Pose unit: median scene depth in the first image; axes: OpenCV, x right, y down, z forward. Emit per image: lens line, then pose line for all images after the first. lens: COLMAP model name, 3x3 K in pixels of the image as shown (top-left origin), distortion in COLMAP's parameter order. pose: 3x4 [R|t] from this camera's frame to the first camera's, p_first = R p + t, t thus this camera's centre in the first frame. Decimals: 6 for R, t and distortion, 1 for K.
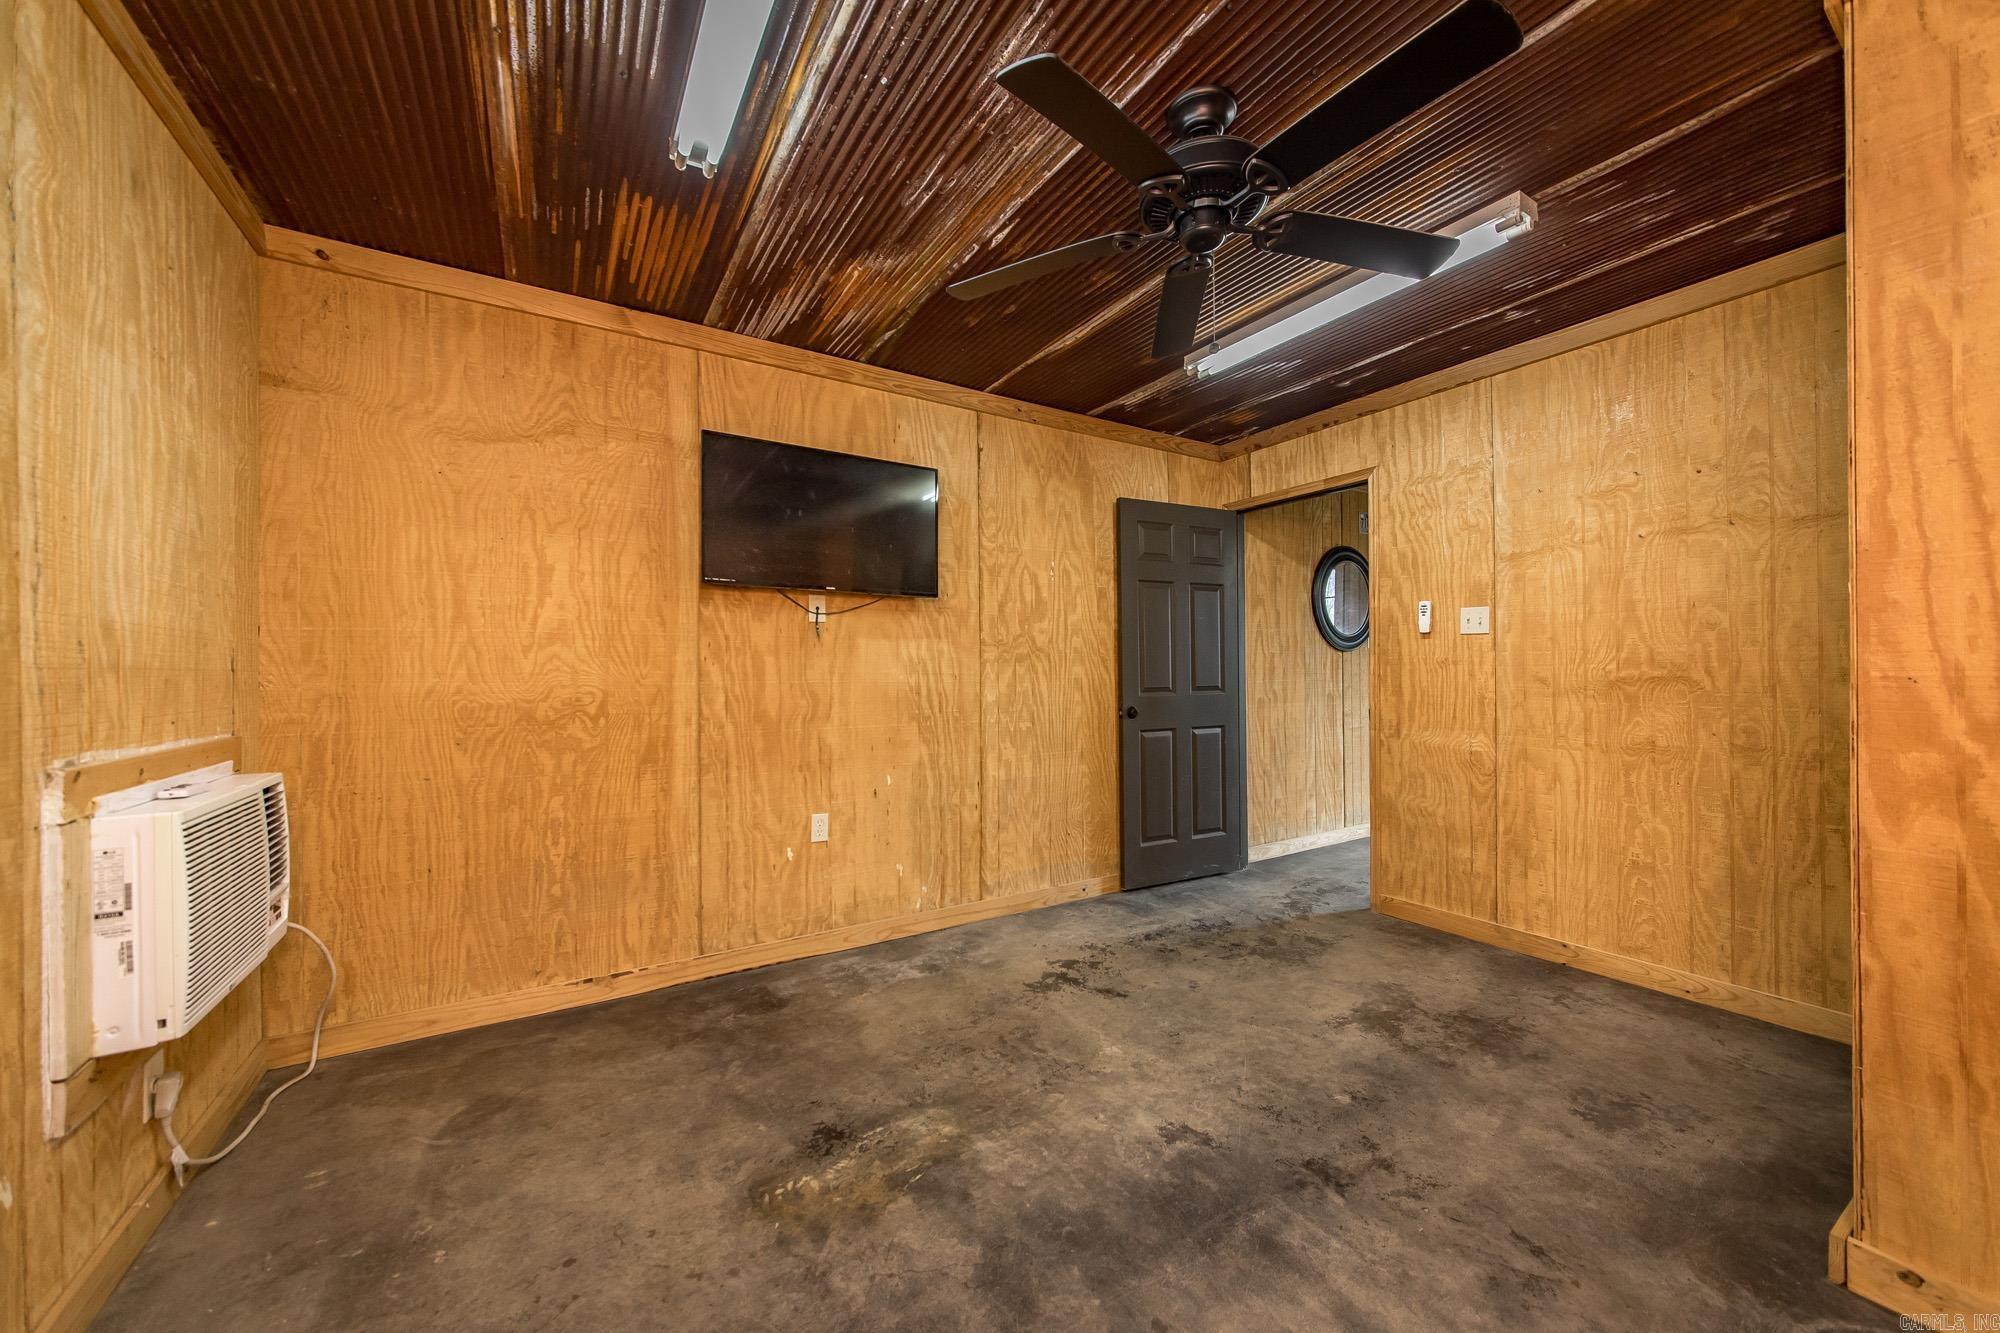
lens RADIAL K [[737.3, 0, 992.5], [0, 737.3, 653.7], [0, 0, 1]] dist [-0.010979, 0.000157]
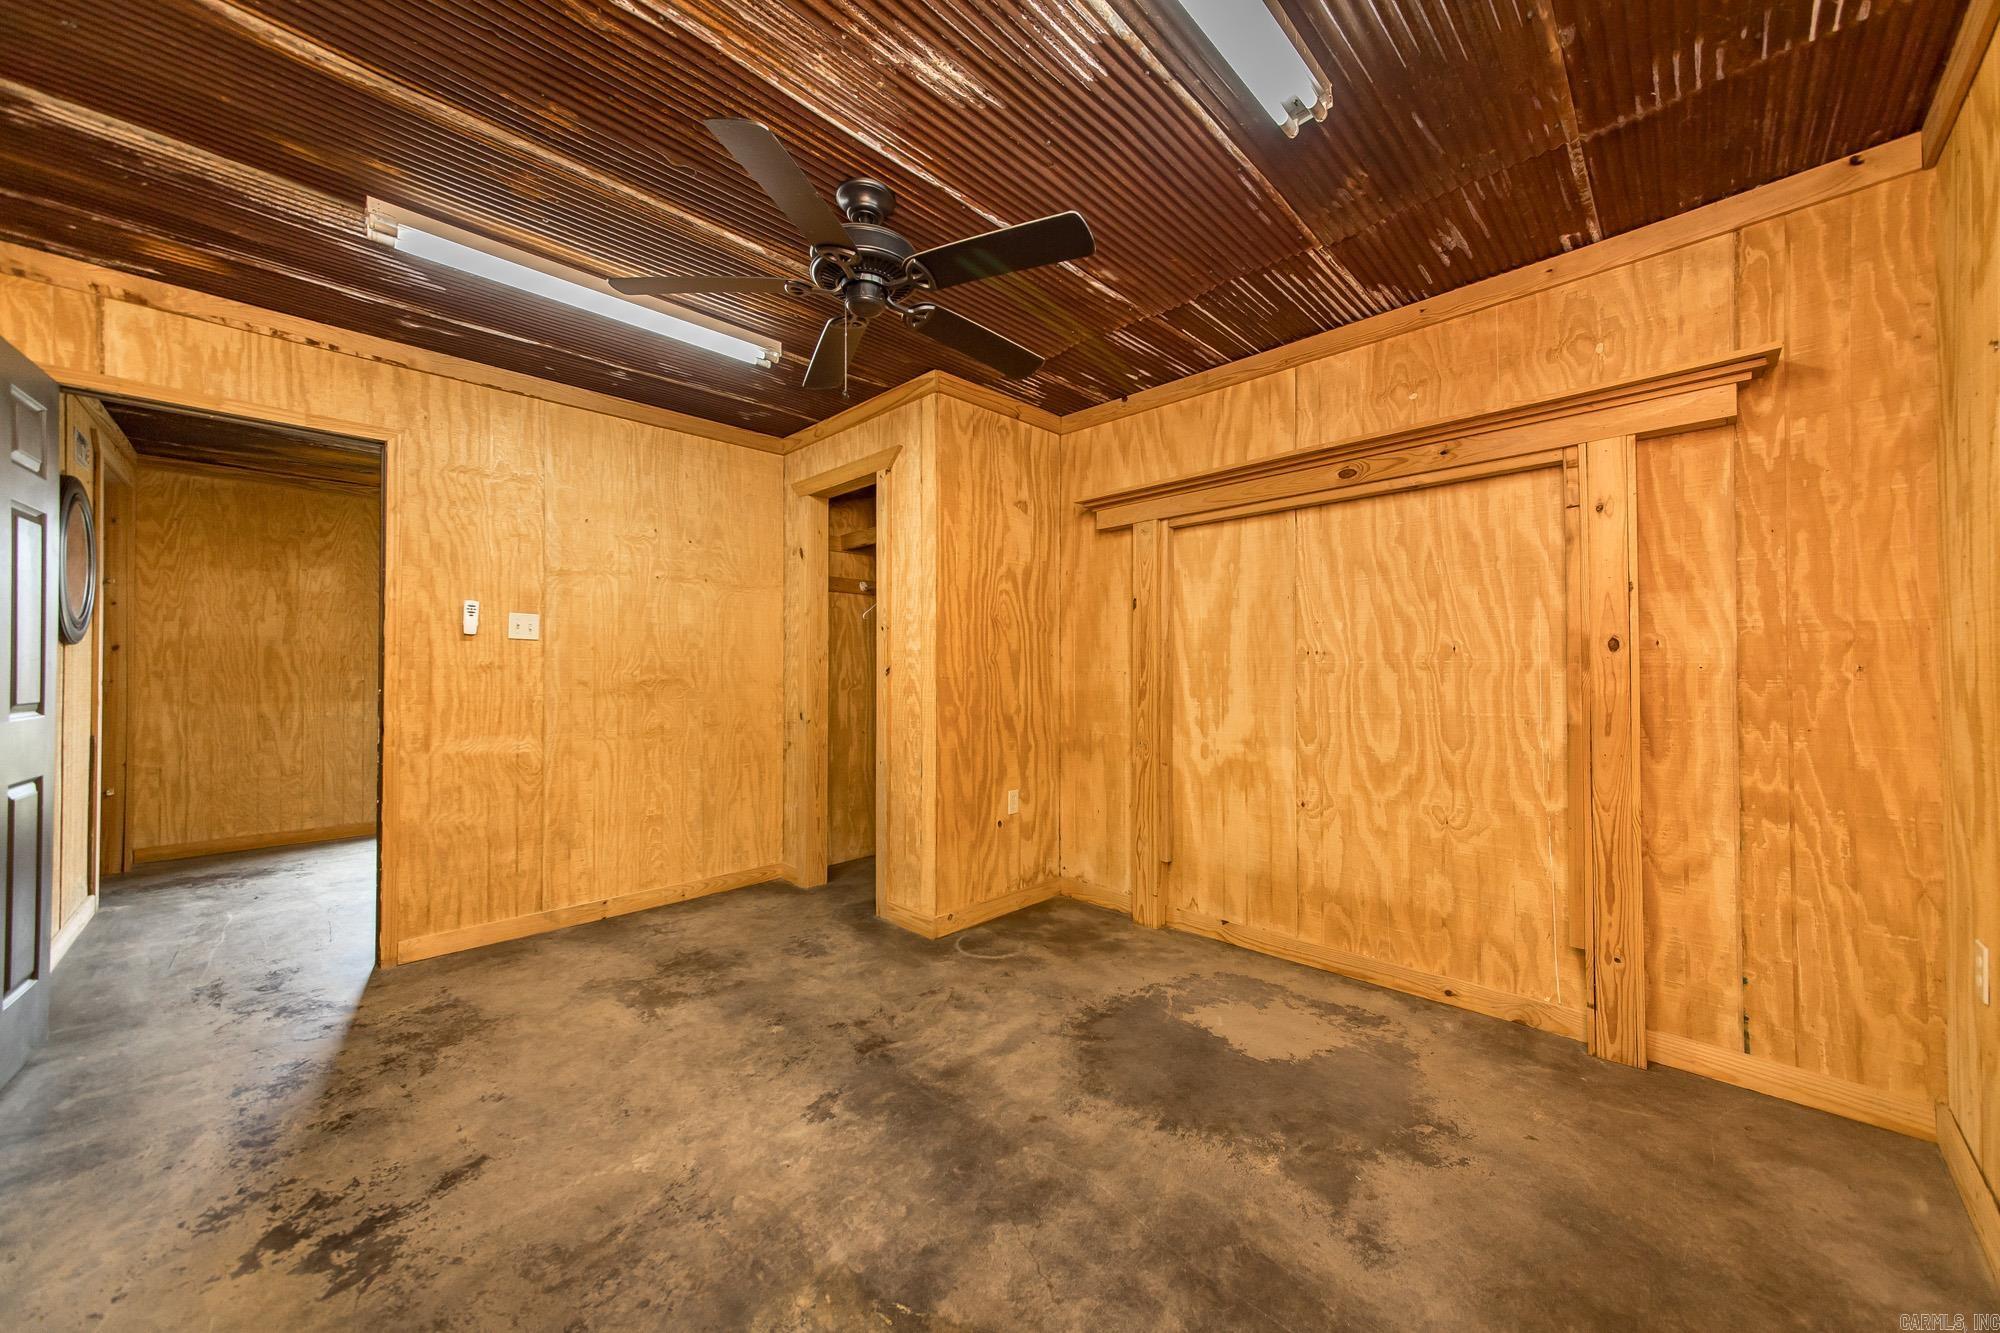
lens RADIAL K [[721.0, 0, 1004.1], [0, 721.0, 650.8], [0, 0, 1]] dist [-0.008963, 0.006502]
pose [[-0.253781, 0.036558, 0.966571, -0.541149], [-0.020719, 0.998851, -0.043219, 0.020478], [-0.967040, -0.030995, -0.252732, 0.661728]]
